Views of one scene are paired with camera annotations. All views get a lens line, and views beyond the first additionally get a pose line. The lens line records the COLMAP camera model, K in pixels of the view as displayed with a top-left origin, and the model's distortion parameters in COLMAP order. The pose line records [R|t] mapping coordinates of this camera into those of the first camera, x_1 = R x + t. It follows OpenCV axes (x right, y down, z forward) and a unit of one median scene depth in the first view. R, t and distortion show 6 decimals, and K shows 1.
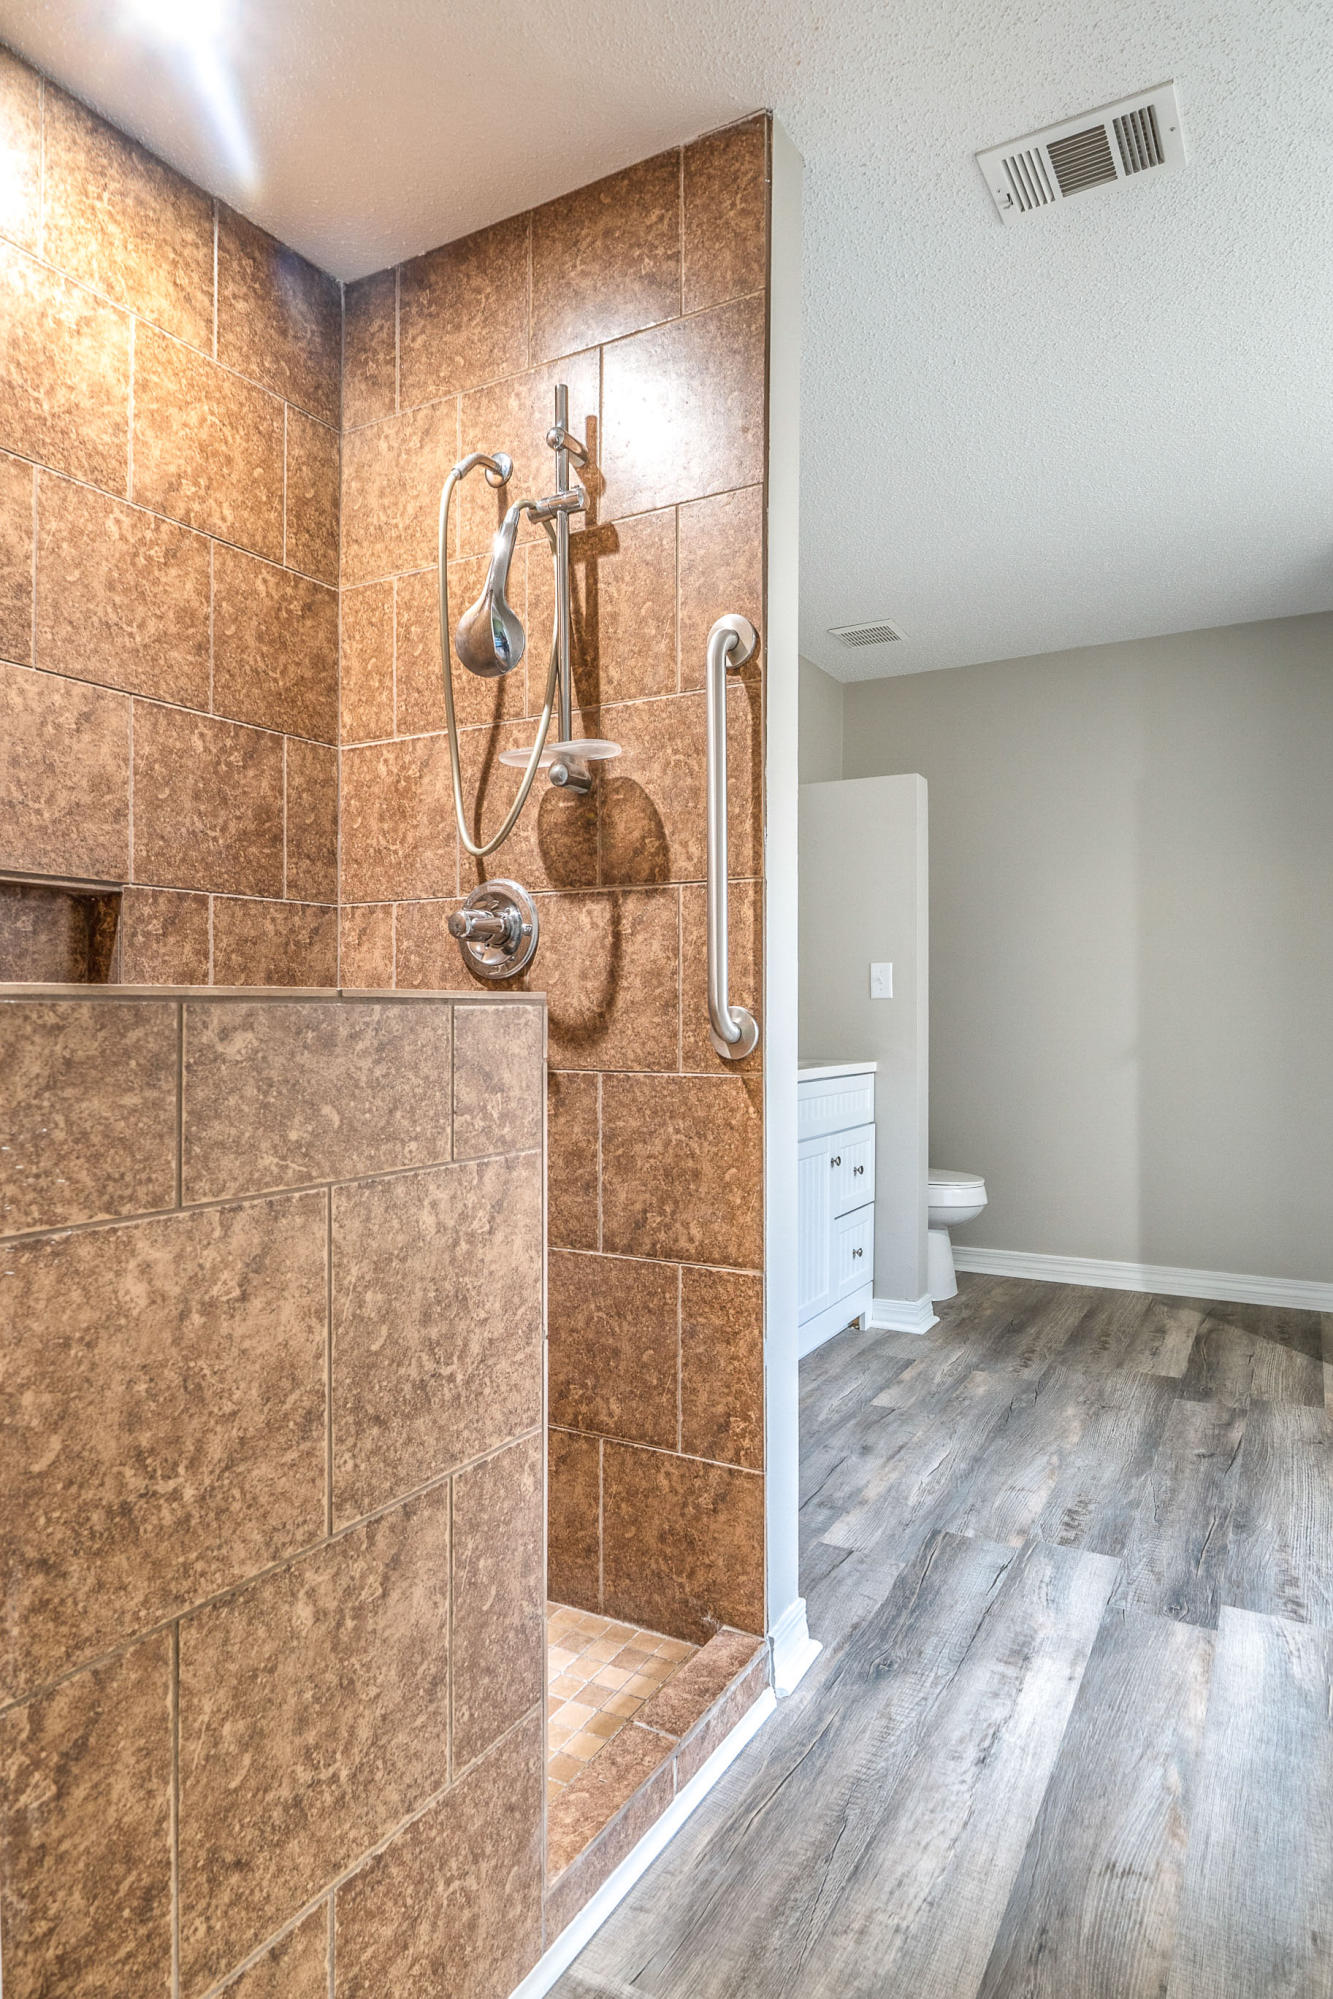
lens RADIAL K [[1146.1, 0, 671.4], [0, 1146.1, 1005.9], [0, 0, 1]] dist [-0.004477, 0.001314]
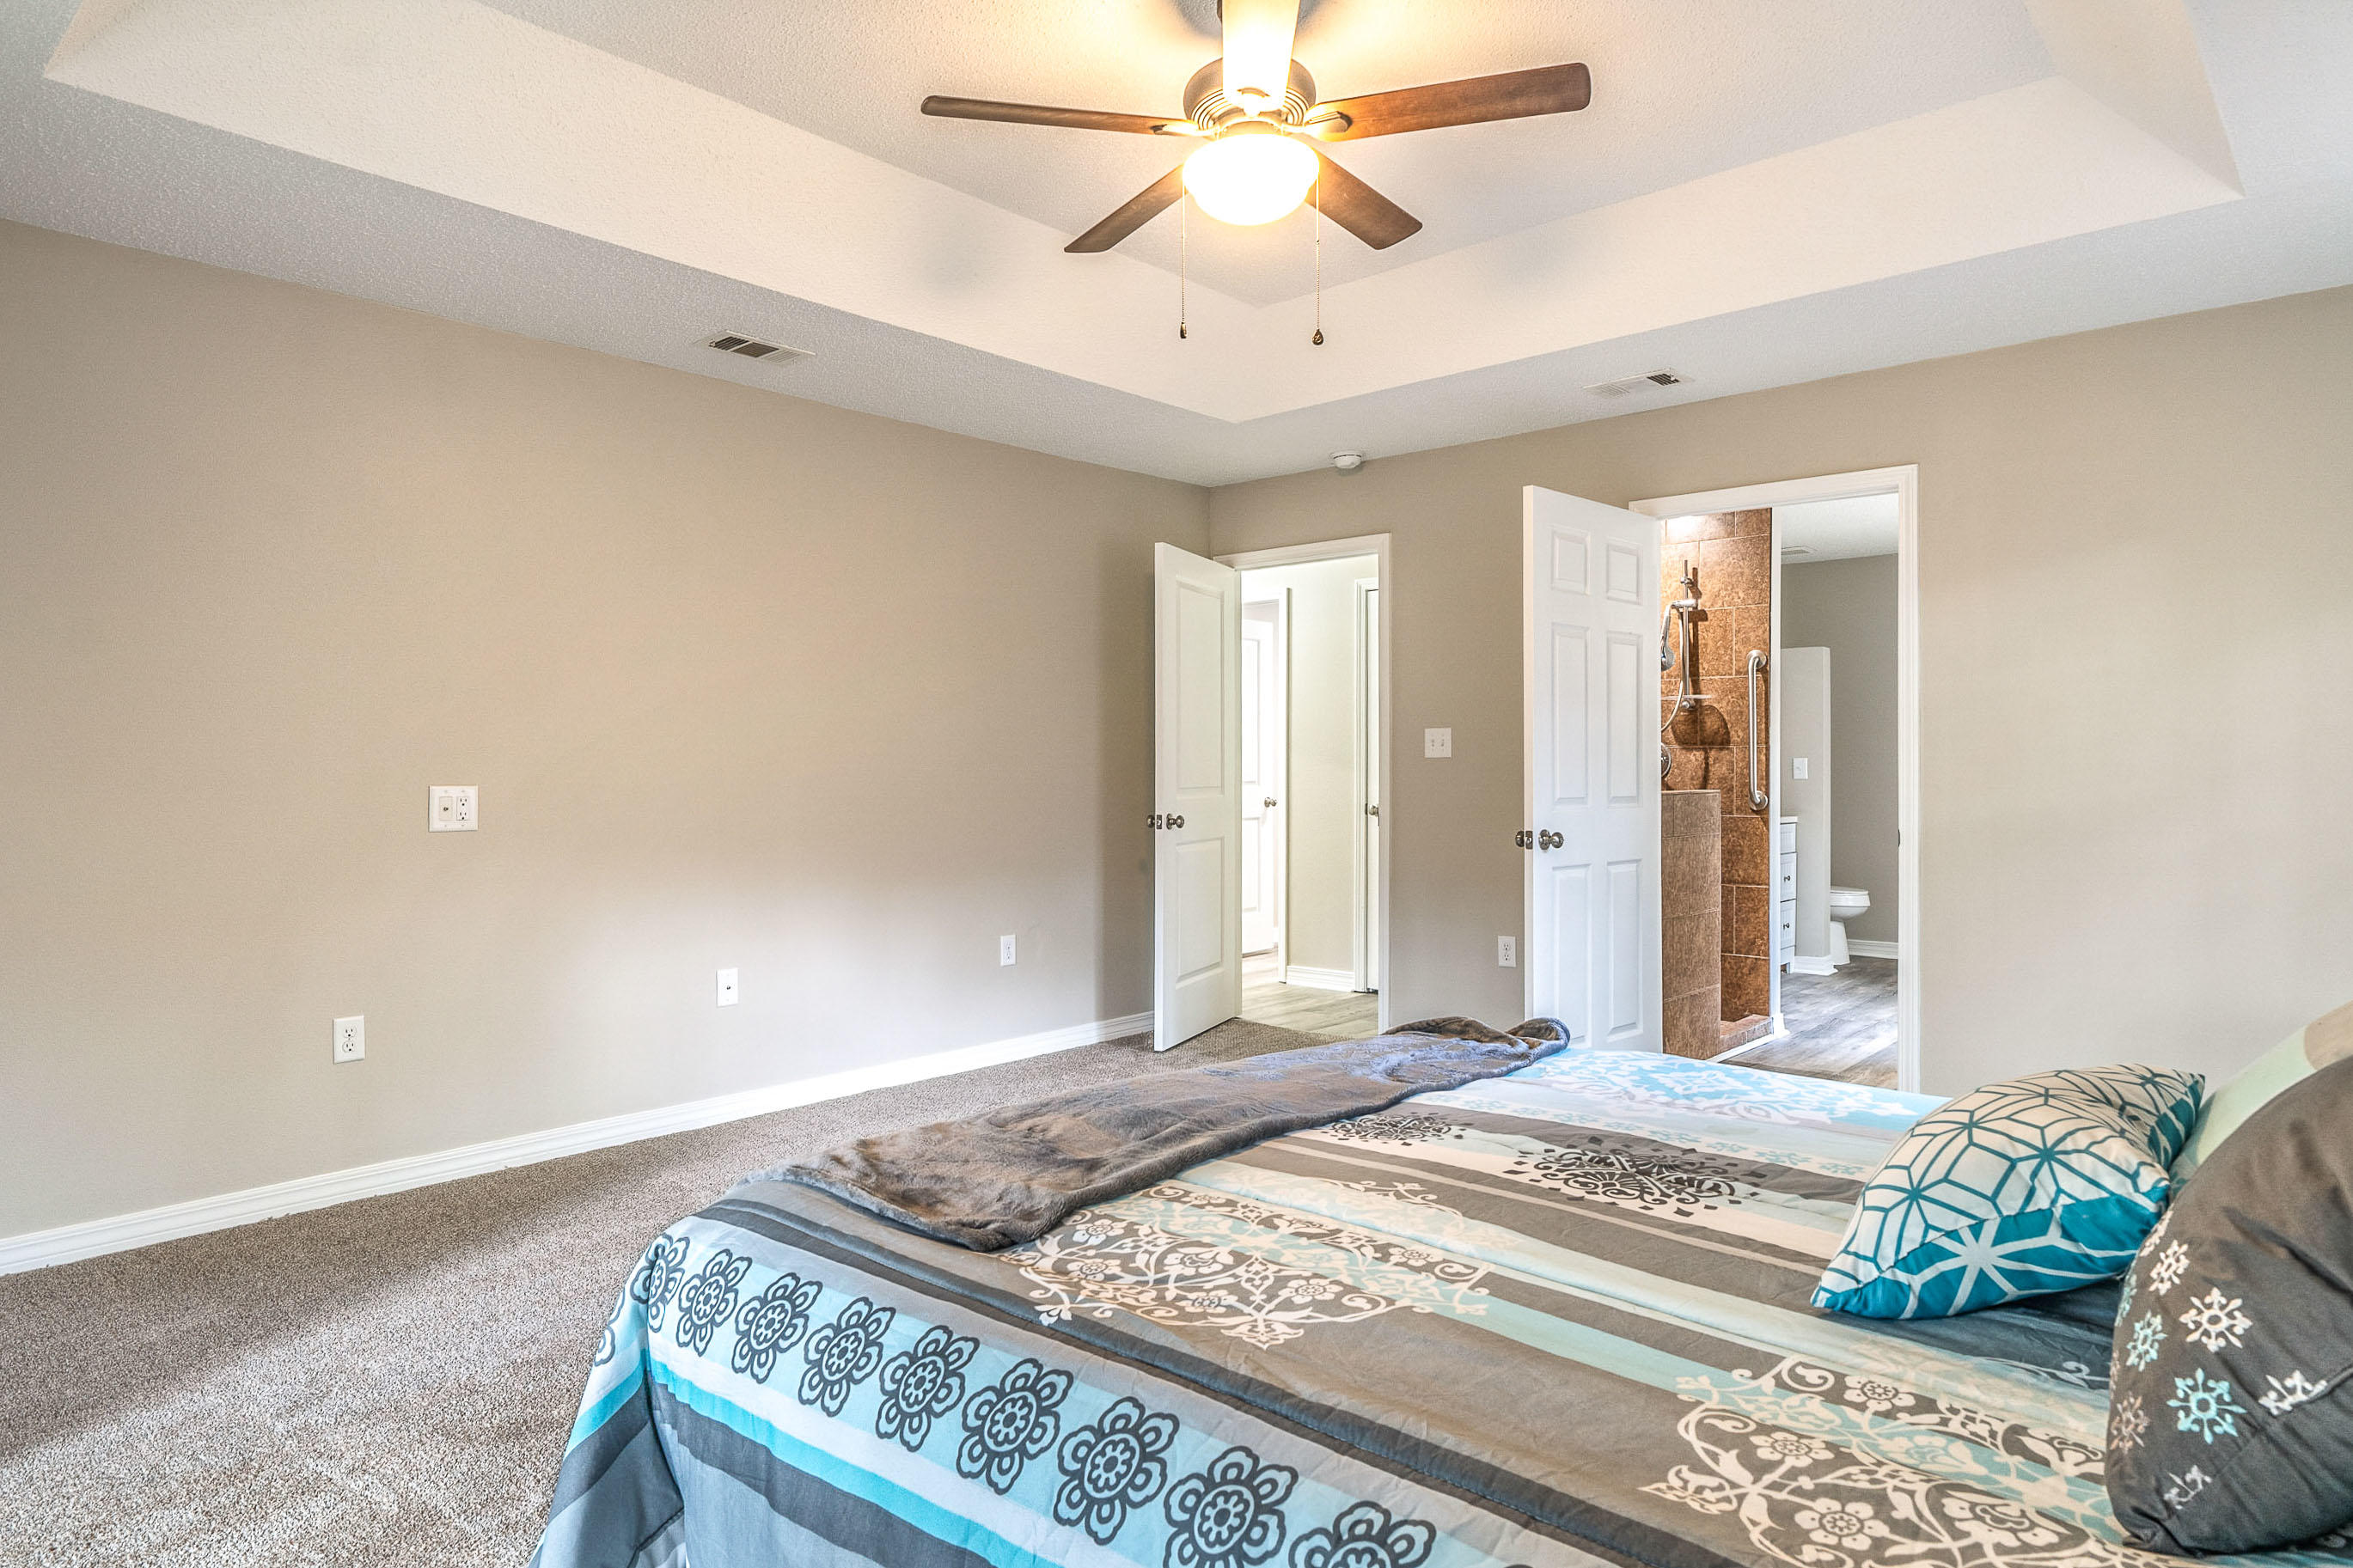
lens RADIAL K [[1348.9, 0, 1167.1], [0, 1348.9, 779.8], [0, 0, 1]] dist [-0.004477, 0.001314]
pose [[0.973126, -0.003805, -0.230241, -0.560523], [0.006407, 0.999924, 0.010554, -0.067457], [0.230183, -0.011745, 0.973076, -2.403424]]
